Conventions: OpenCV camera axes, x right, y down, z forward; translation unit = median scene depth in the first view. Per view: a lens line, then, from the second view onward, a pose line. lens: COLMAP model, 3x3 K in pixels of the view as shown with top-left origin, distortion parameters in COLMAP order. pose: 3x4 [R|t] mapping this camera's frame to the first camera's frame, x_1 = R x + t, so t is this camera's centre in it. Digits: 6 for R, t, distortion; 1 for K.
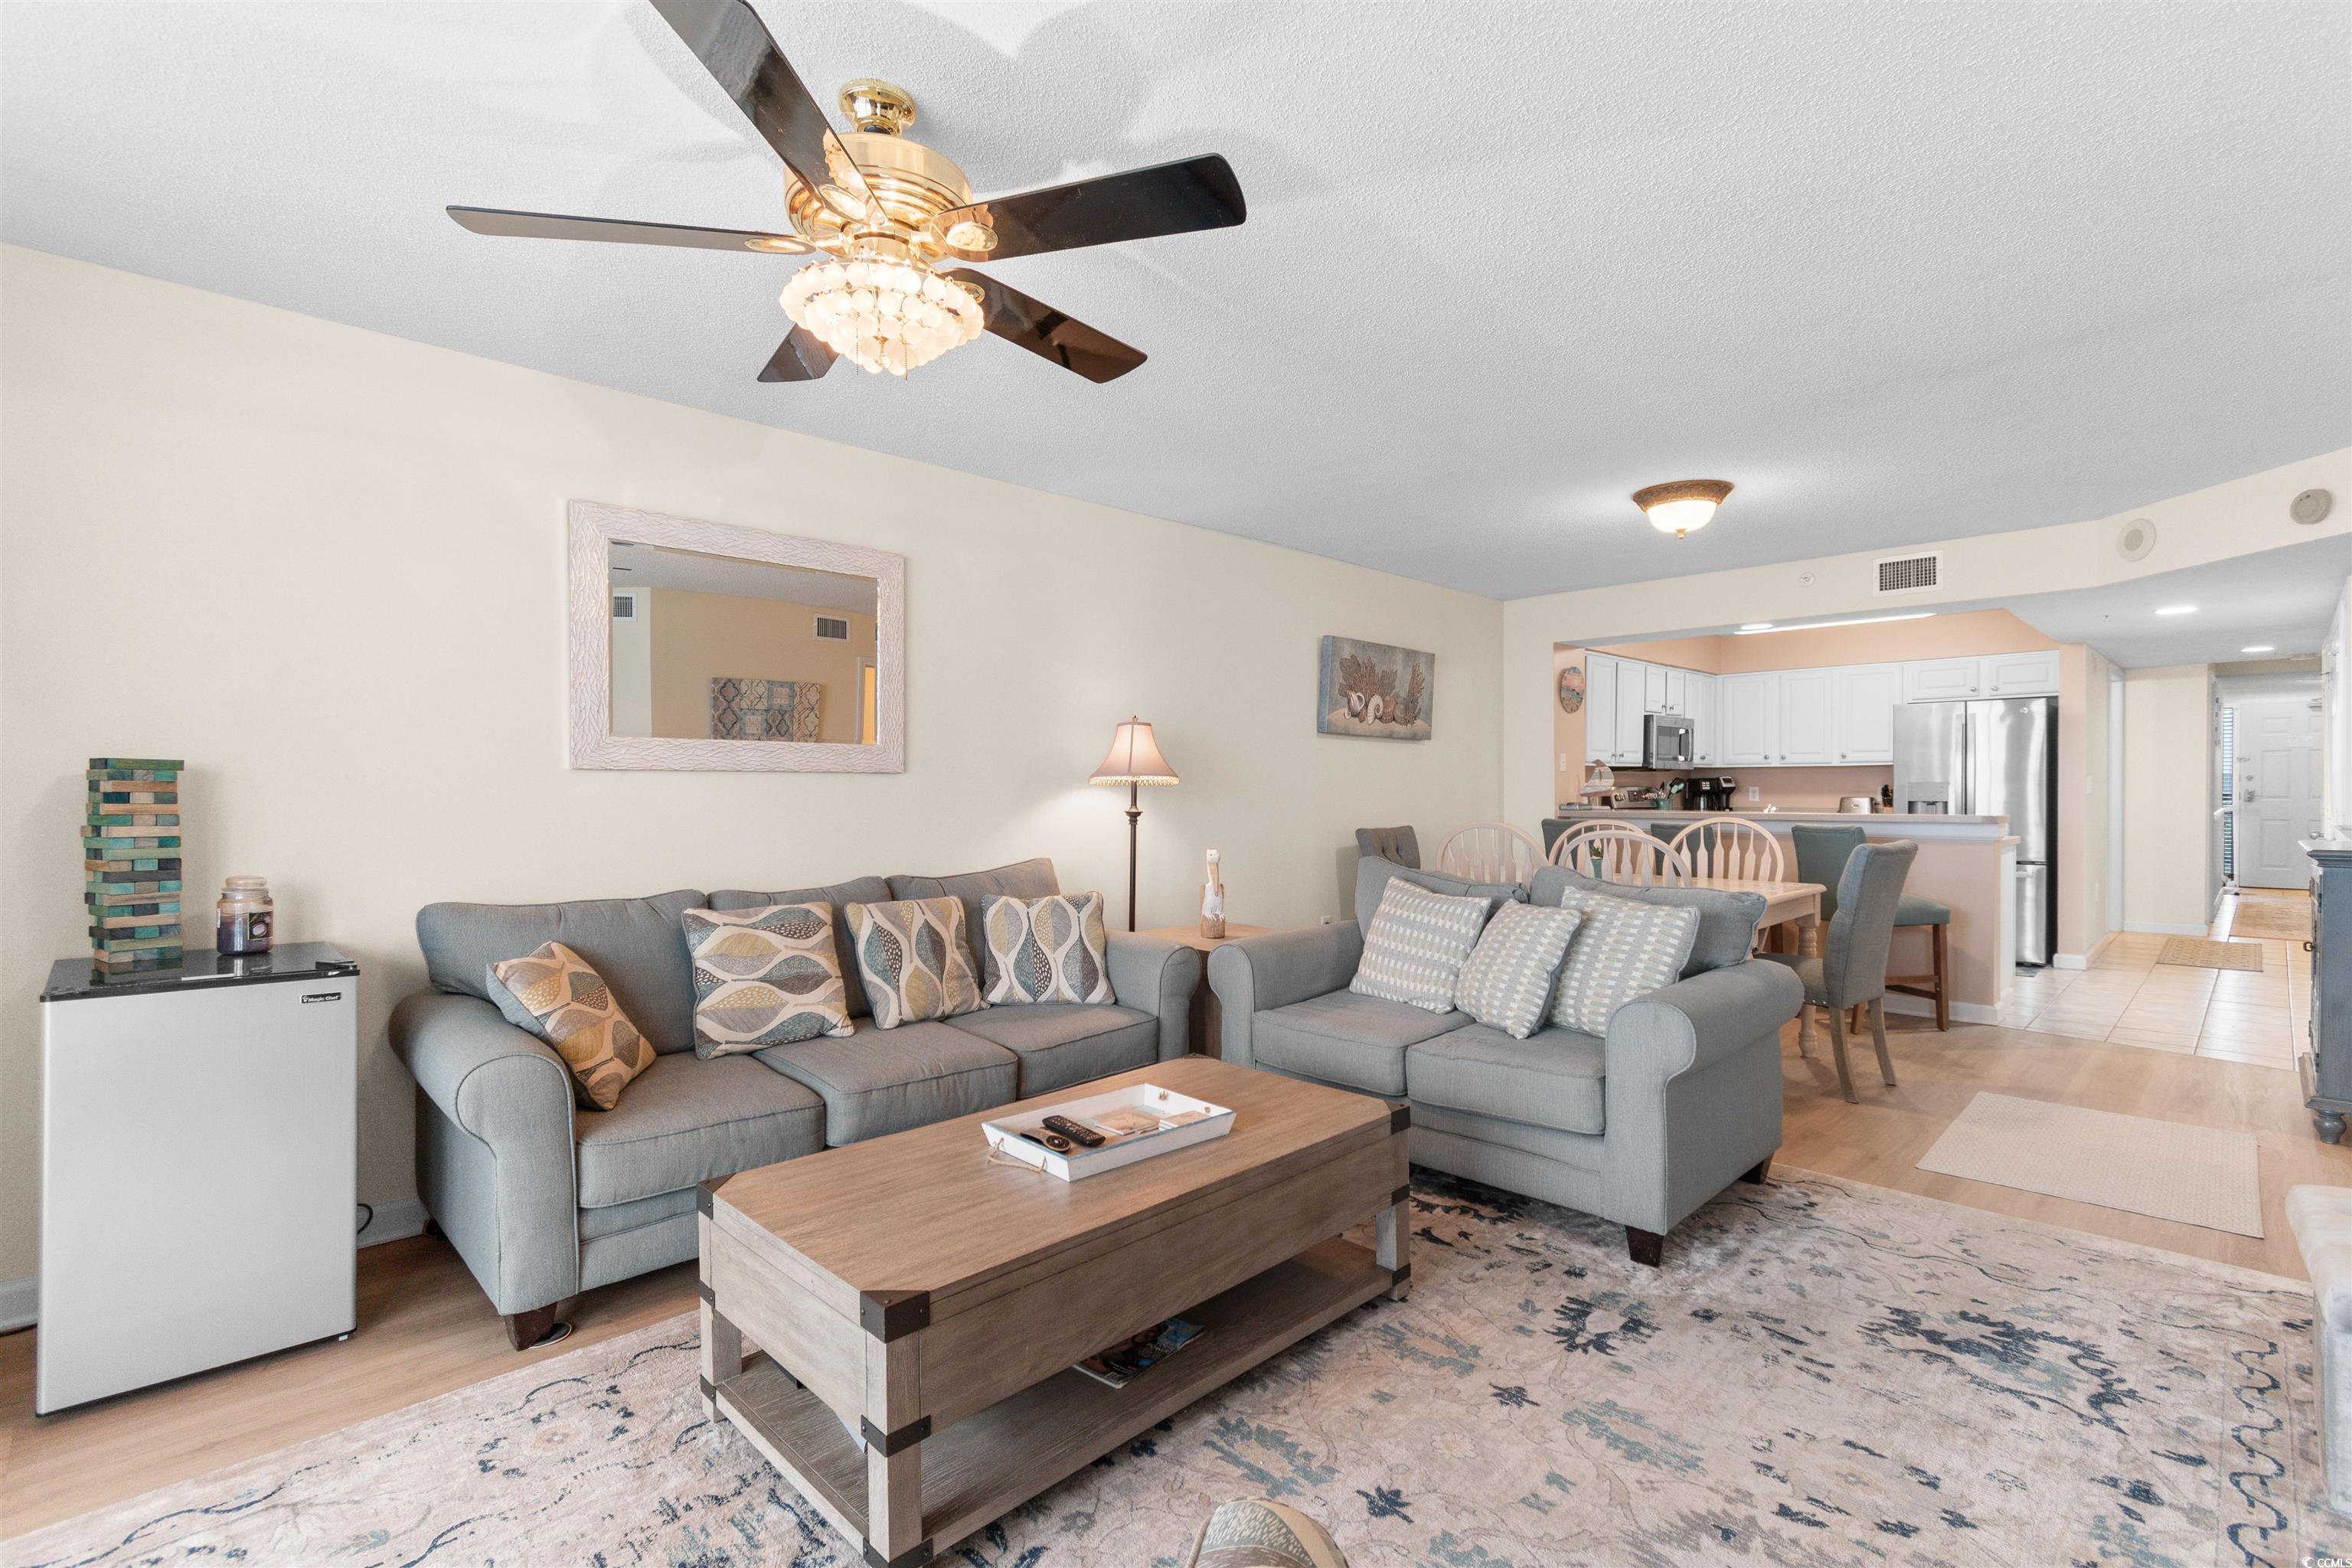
lens RADIAL K [[1068.9, 0, 1176.0], [0, 1068.9, 784.0], [0, 0, 1]] dist [0.003623, 0.000014]
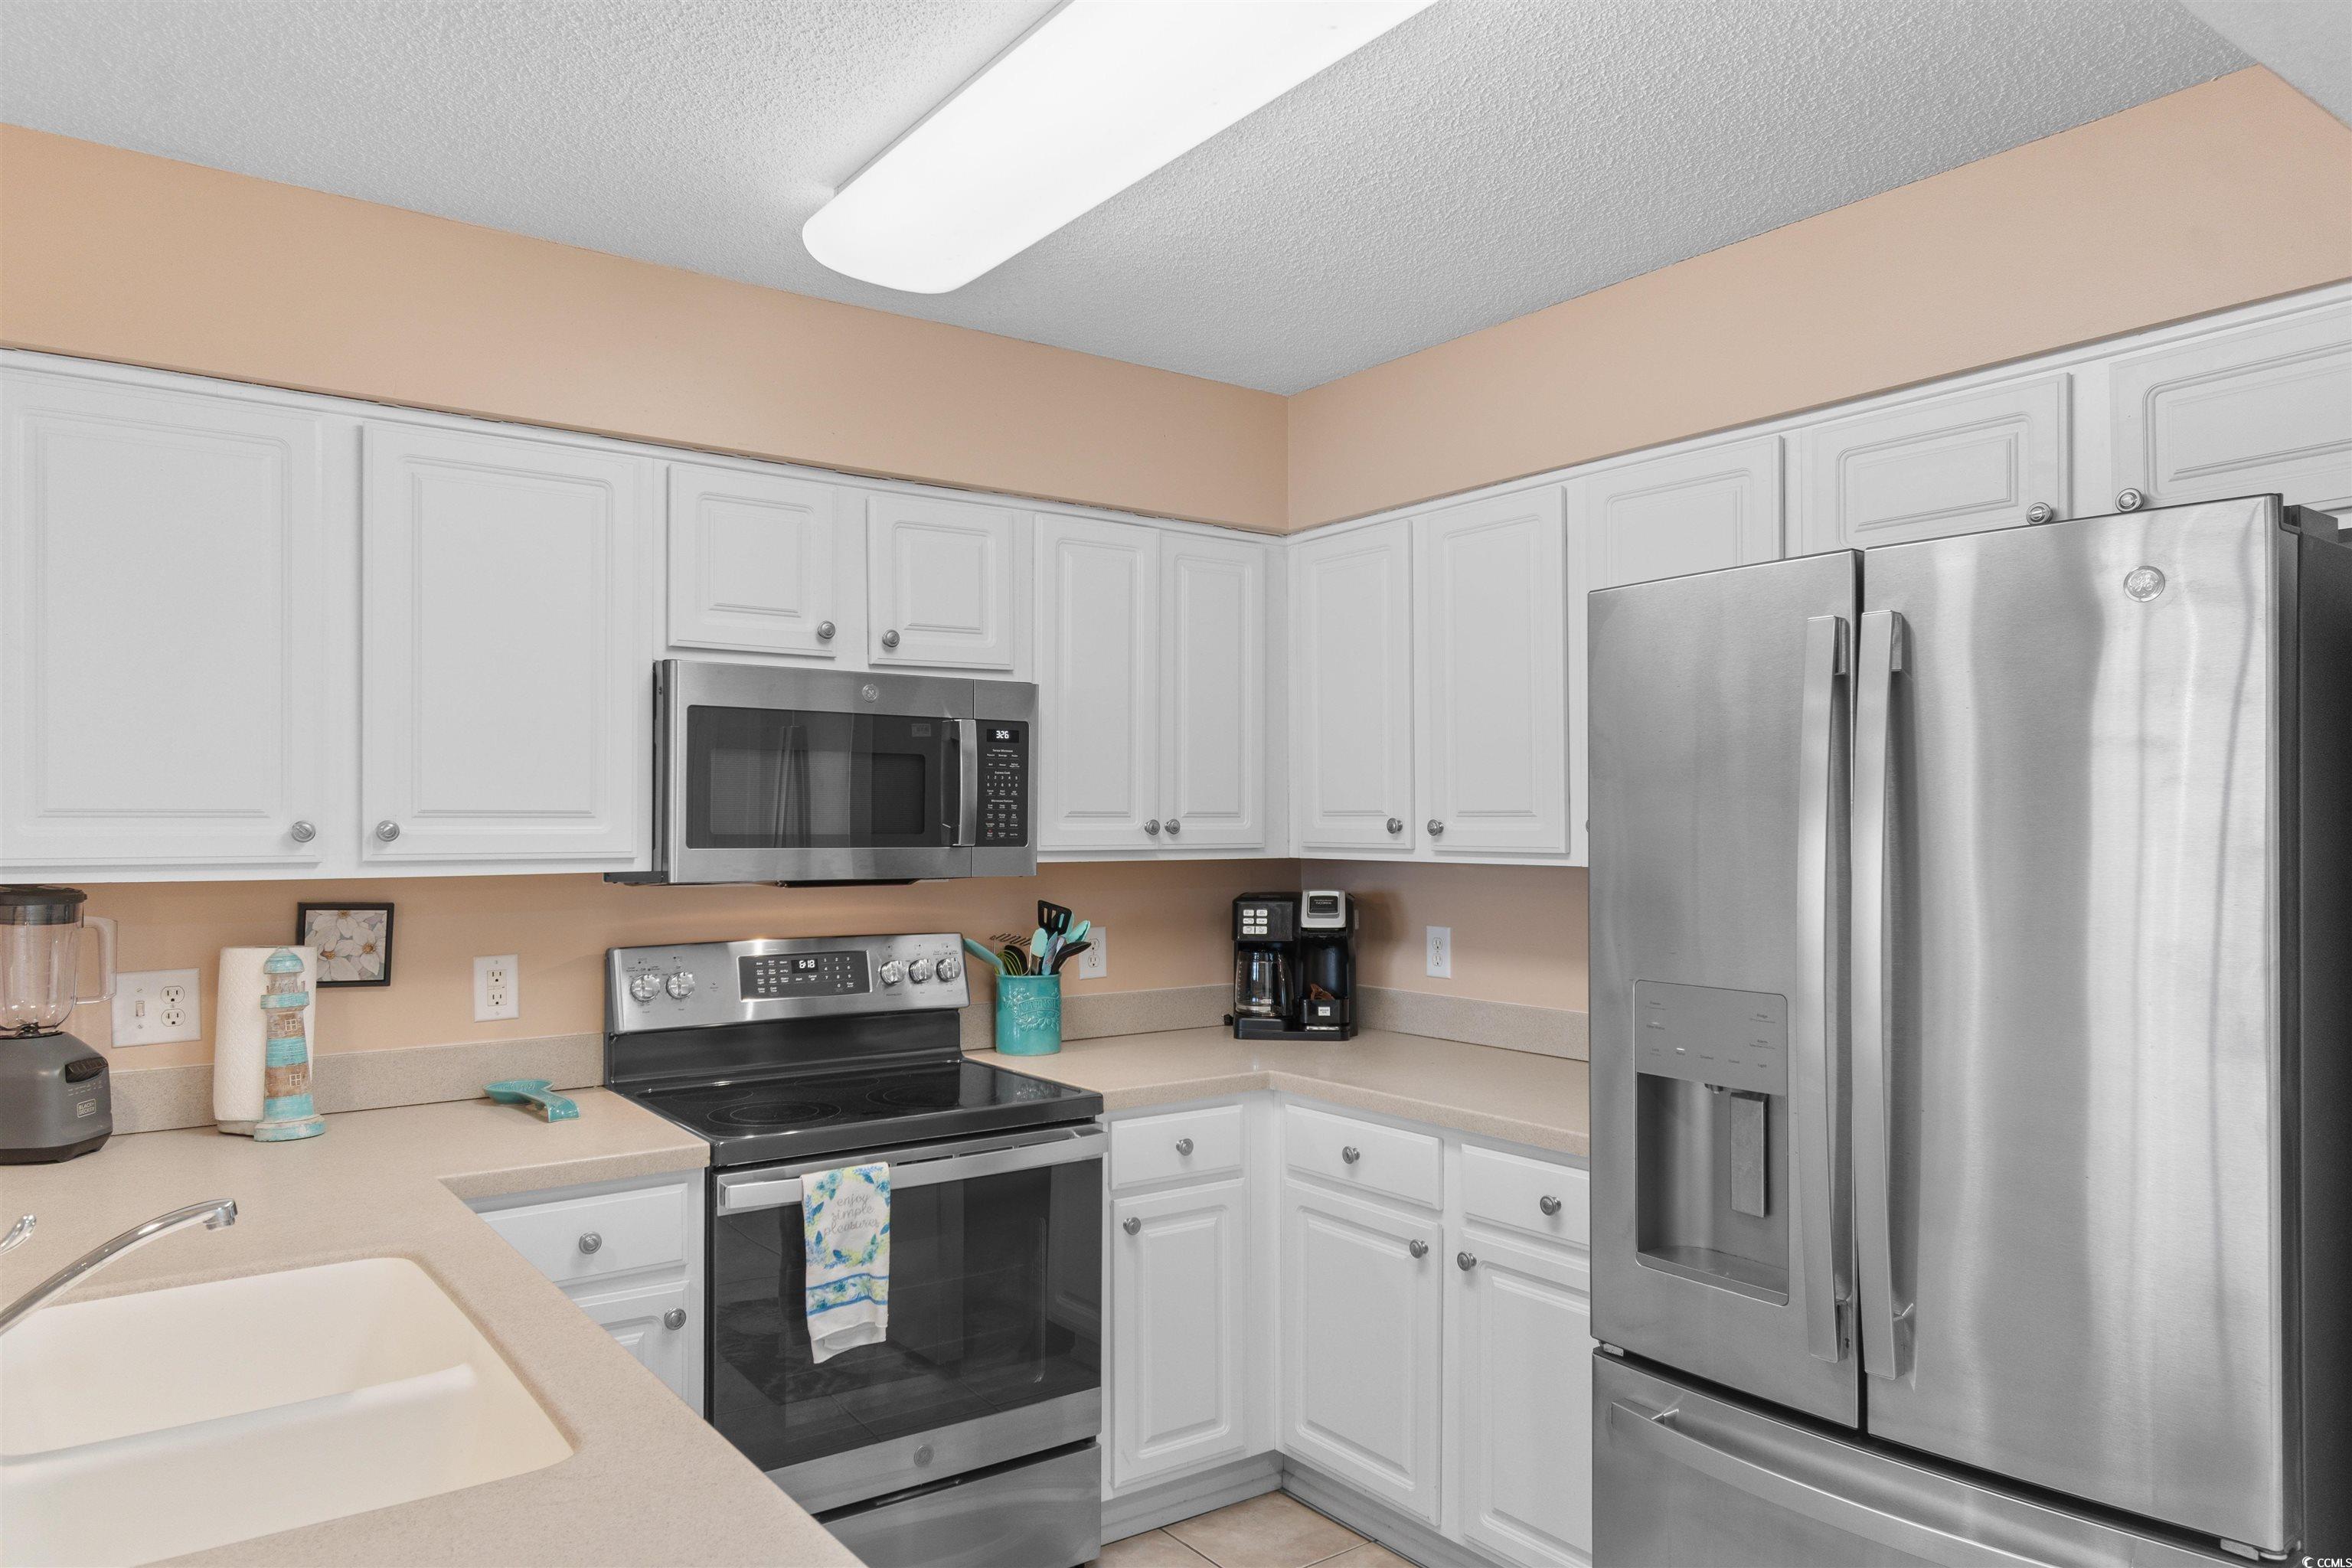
lens RADIAL K [[1527.1, 0, 1168.1], [0, 1527.1, 820.8], [0, 0, 1]] dist [0.002568, 0.001005]
pose [[0.988489, 0.005539, -0.151190, 0.761766], [-0.005583, 0.999984, 0.000137, -0.036317], [0.151189, 0.000709, 0.988505, 0.843053]]
